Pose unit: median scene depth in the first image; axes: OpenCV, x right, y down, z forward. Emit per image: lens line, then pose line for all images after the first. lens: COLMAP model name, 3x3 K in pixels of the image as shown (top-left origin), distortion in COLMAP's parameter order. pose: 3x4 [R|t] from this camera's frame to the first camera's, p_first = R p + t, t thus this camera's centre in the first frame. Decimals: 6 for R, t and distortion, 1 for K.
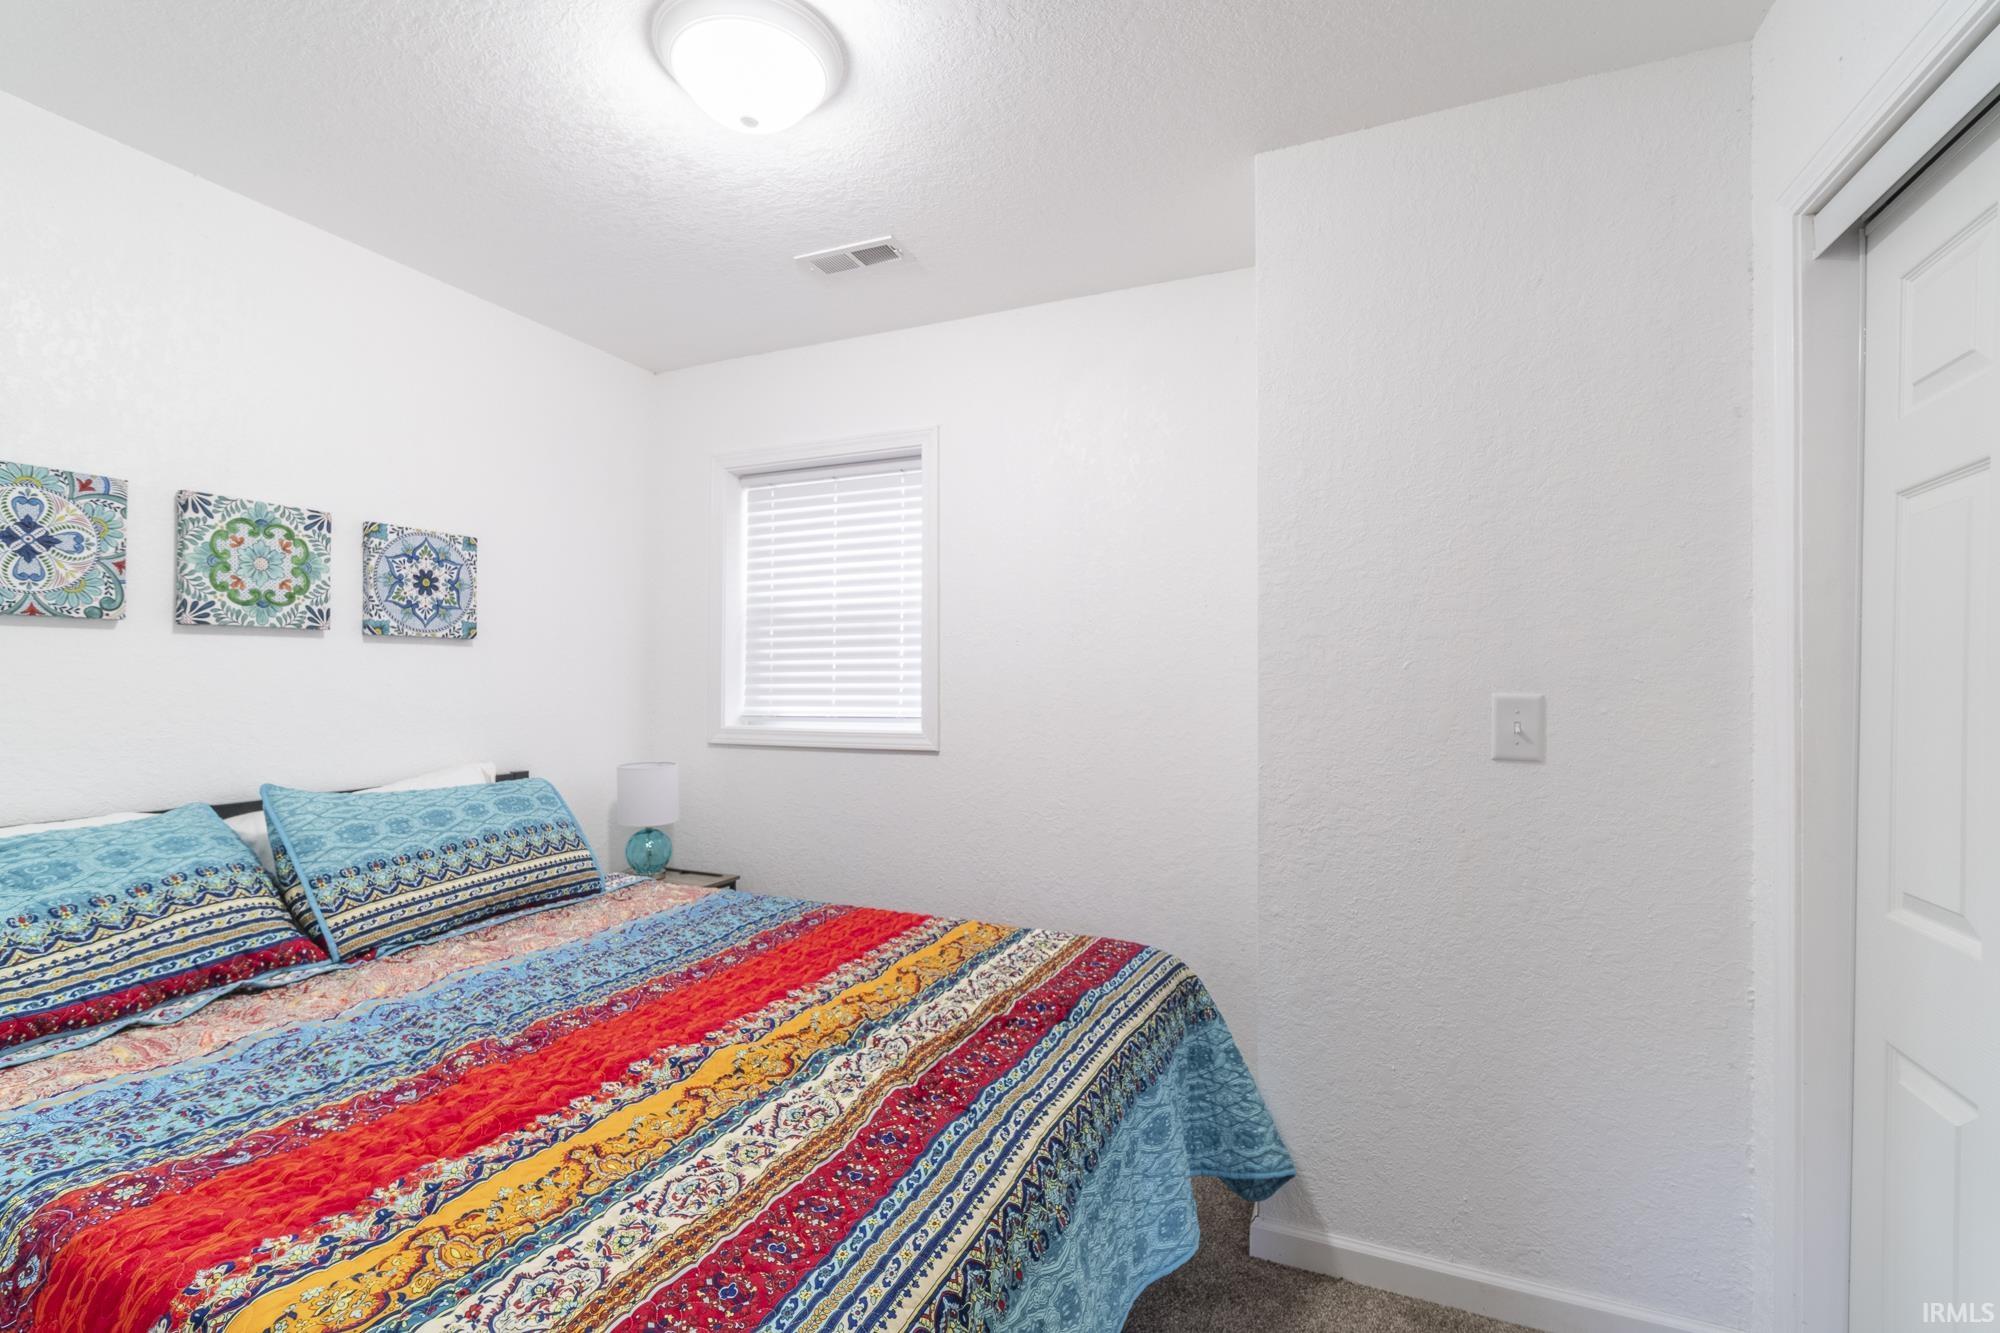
lens RADIAL K [[862.4, 0, 999.6], [0, 862.4, 692.5], [0, 0, 1]] dist [-0.000067, -0.000094]
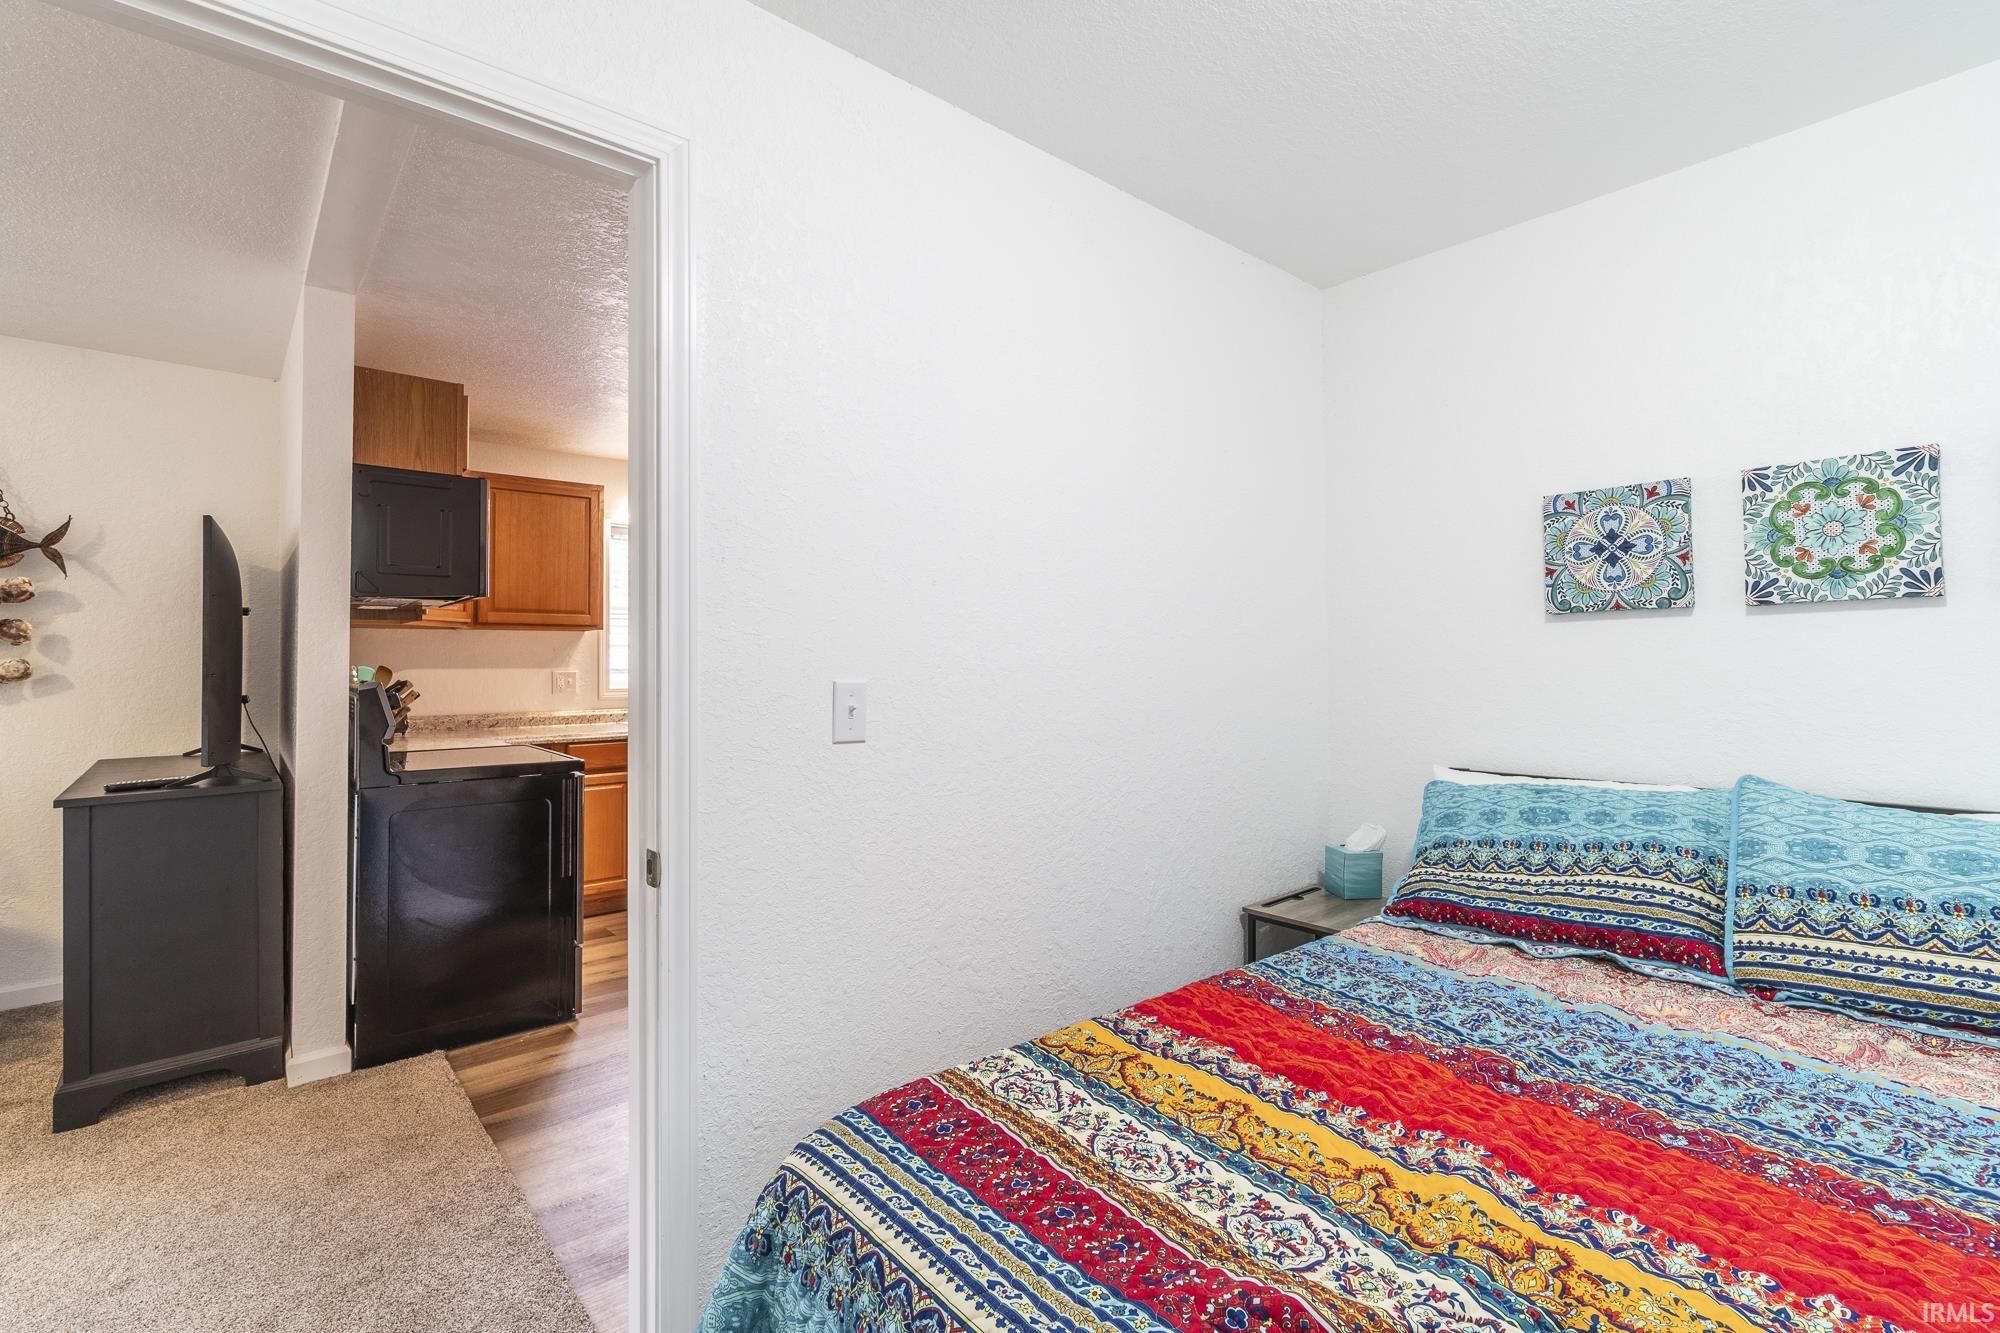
lens RADIAL K [[901.7, 0, 980.1], [0, 901.7, 655.7], [0, 0, 1]] dist [-0.000061, 0.000358]
pose [[-0.450179, -0.009489, -0.892888, 0.391893], [-0.005945, 0.999953, -0.007630, -0.009386], [0.892919, 0.001873, -0.450214, 0.722628]]
